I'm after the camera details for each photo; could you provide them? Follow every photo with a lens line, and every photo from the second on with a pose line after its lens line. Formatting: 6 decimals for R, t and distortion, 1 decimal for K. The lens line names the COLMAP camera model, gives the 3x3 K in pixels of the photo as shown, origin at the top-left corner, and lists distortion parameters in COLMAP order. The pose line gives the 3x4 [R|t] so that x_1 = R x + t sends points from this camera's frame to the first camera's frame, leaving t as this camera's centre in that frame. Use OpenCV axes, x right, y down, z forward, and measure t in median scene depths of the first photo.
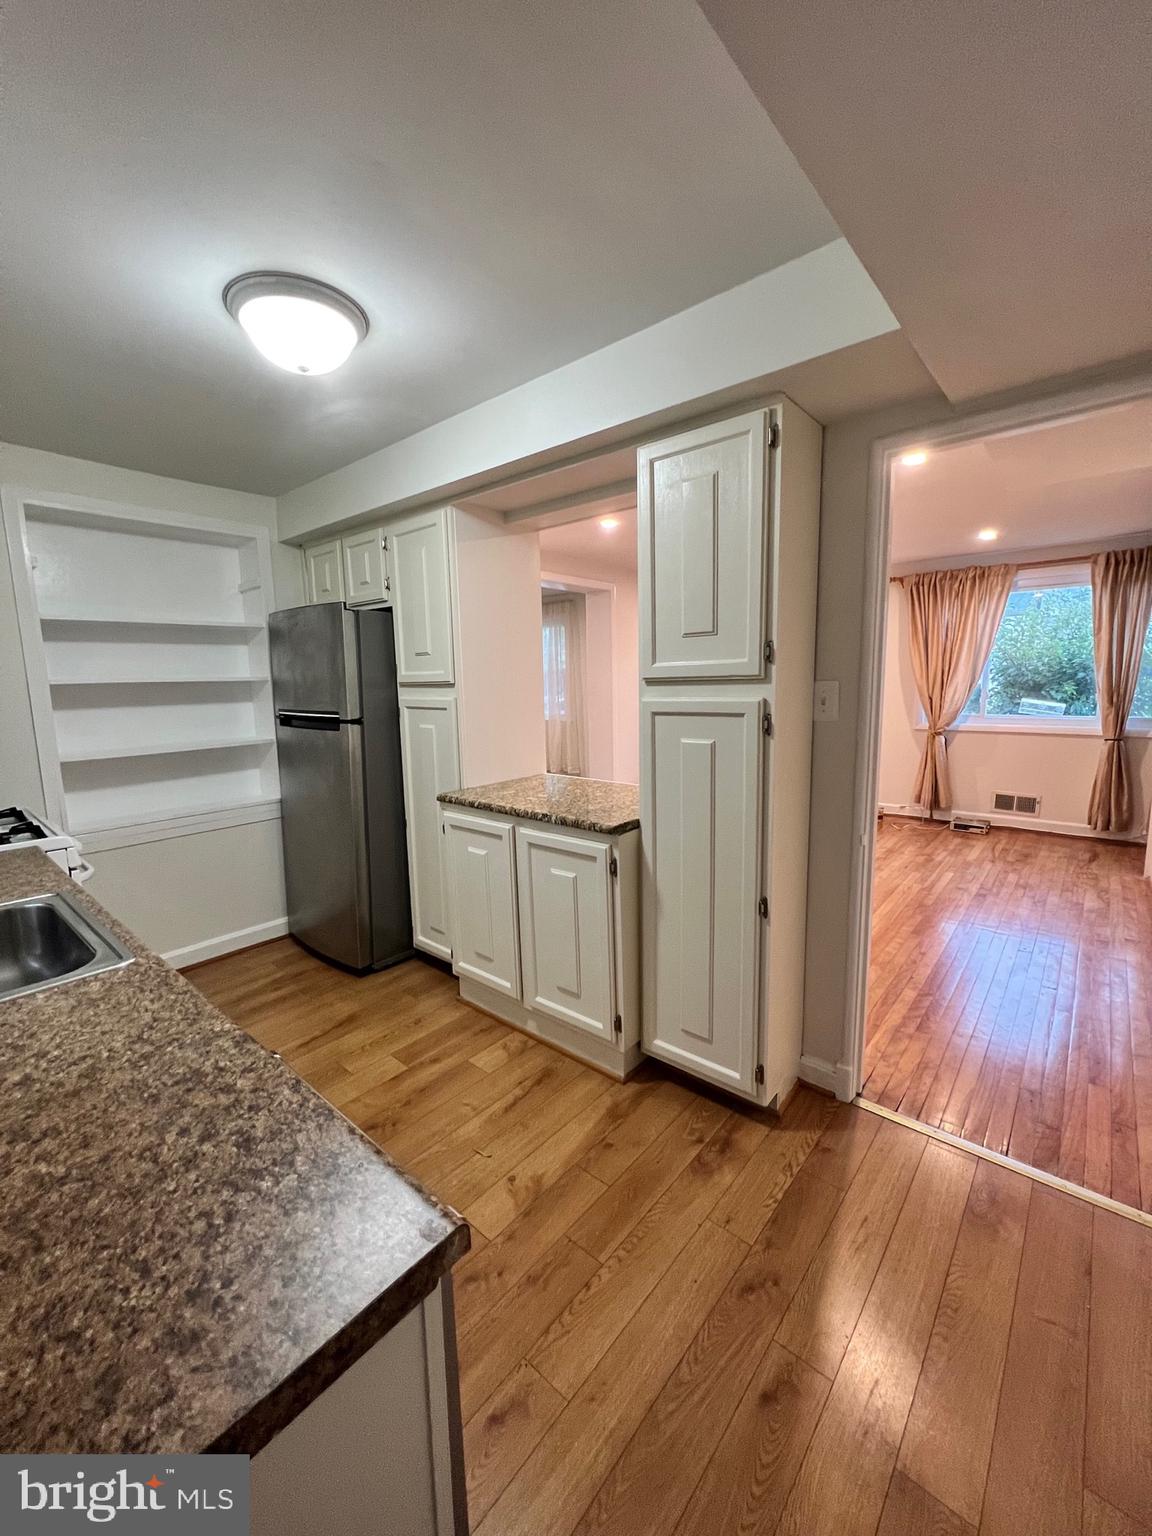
lens RADIAL K [[613.2, 0, 570.0], [0, 613.2, 765.0], [0, 0, 1]] dist [0.000236, -0.000673]
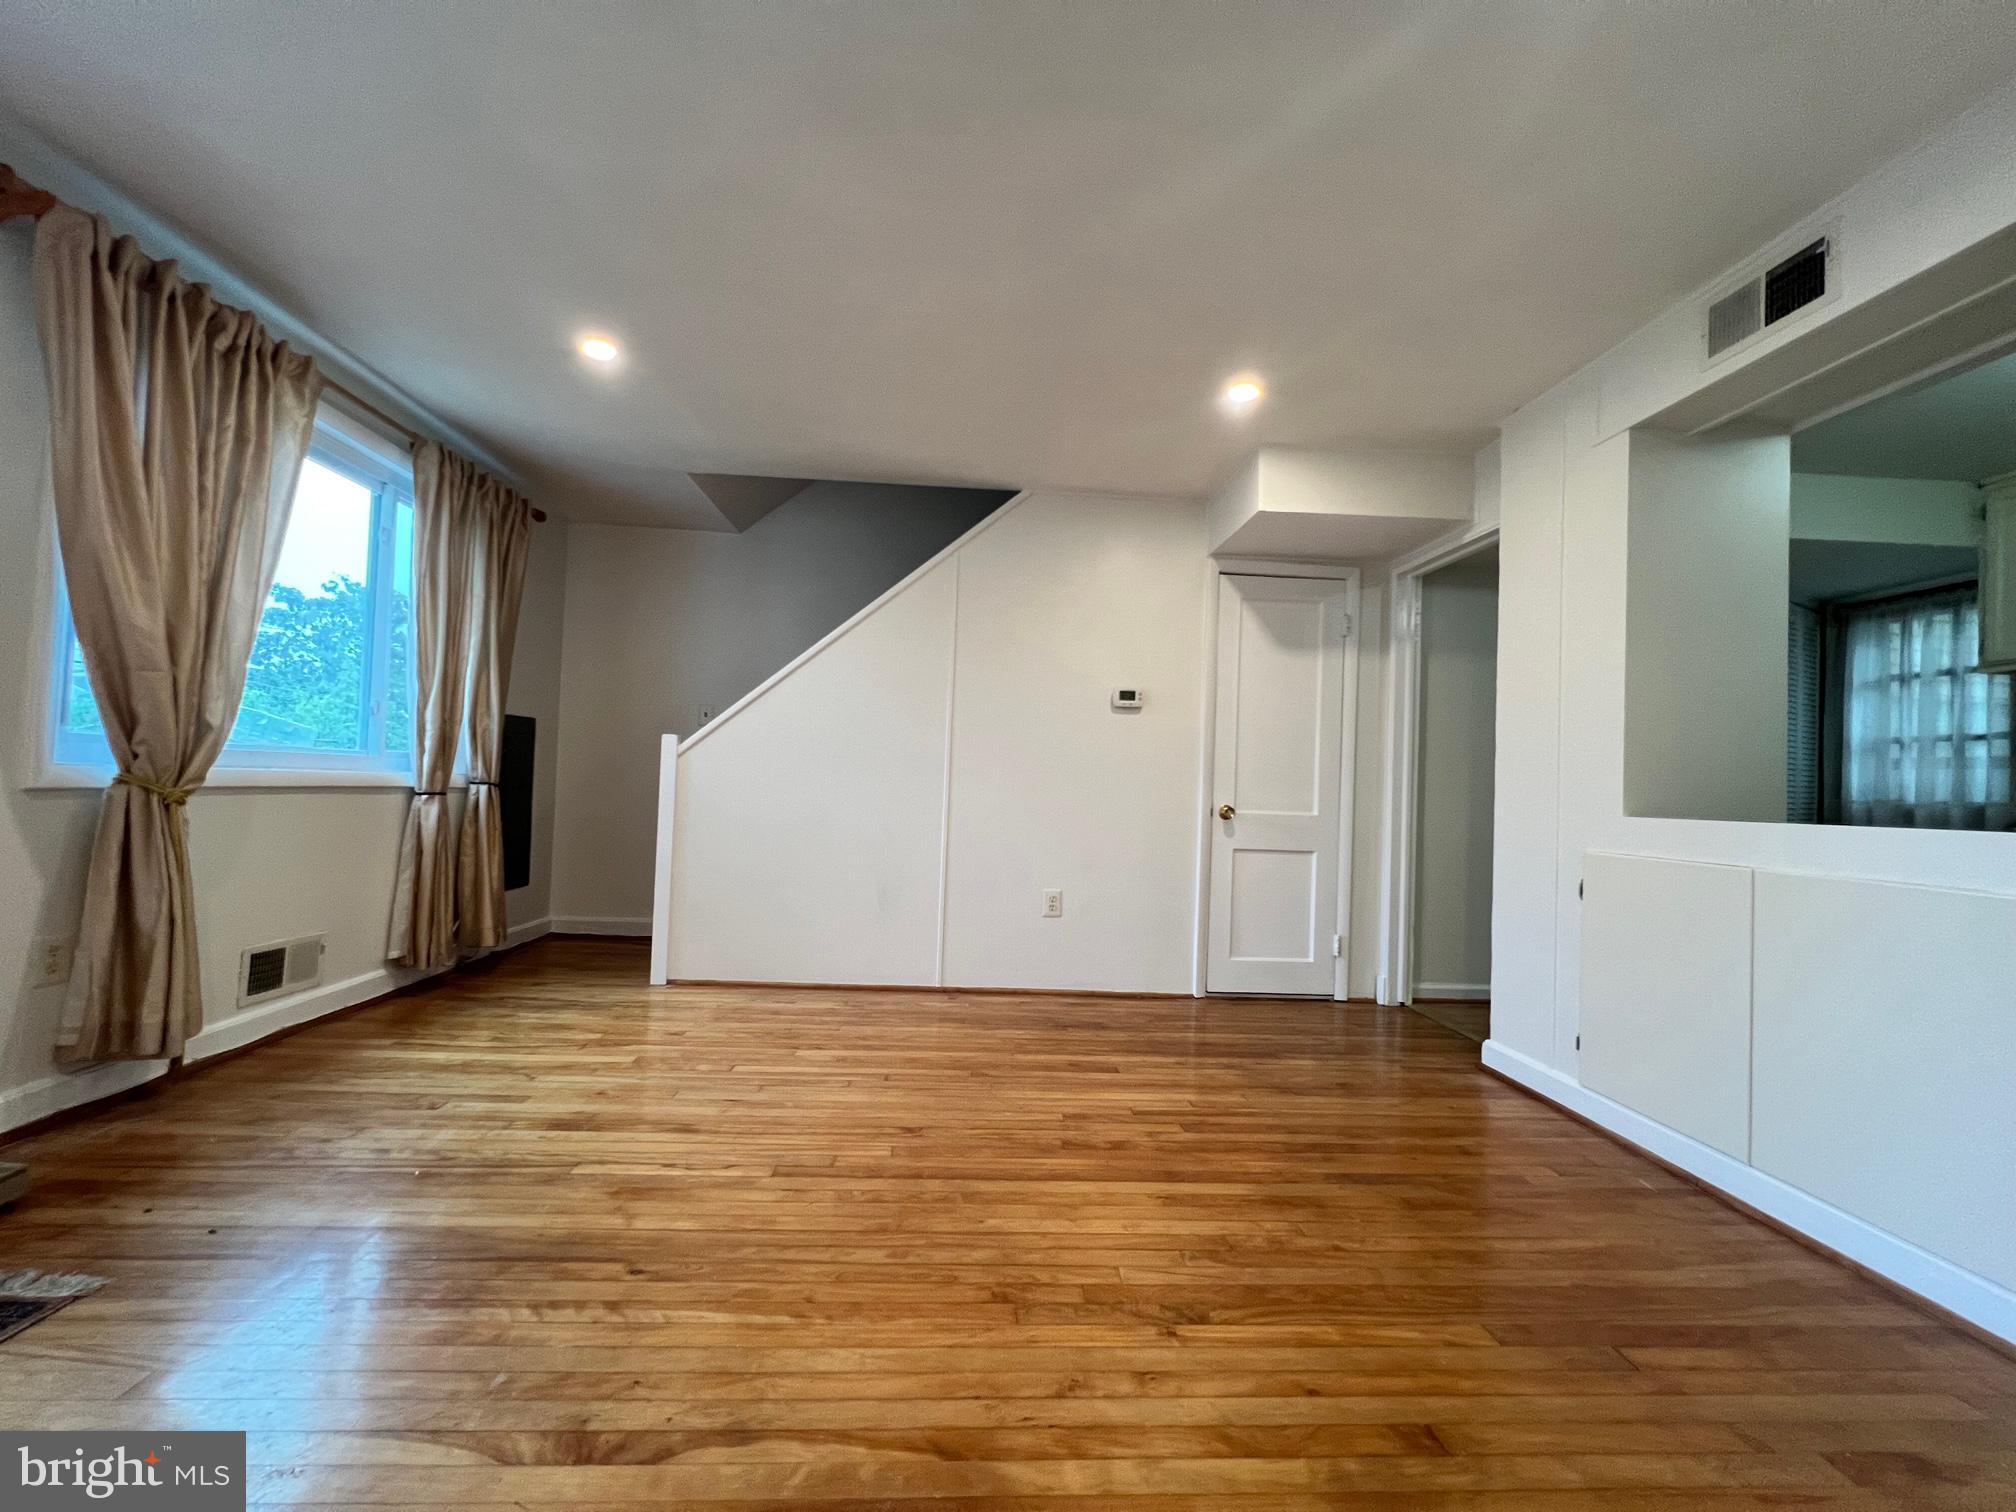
lens RADIAL K [[804.9, 0, 1008.5], [0, 804.9, 763.4], [0, 0, 1]] dist [0.000236, -0.000673]
pose [[-0.702474, 0.017030, 0.711506, 0.063108], [0.077119, 0.995649, 0.052309, -0.137930], [-0.707519, 0.091616, -0.700731, 2.388514]]
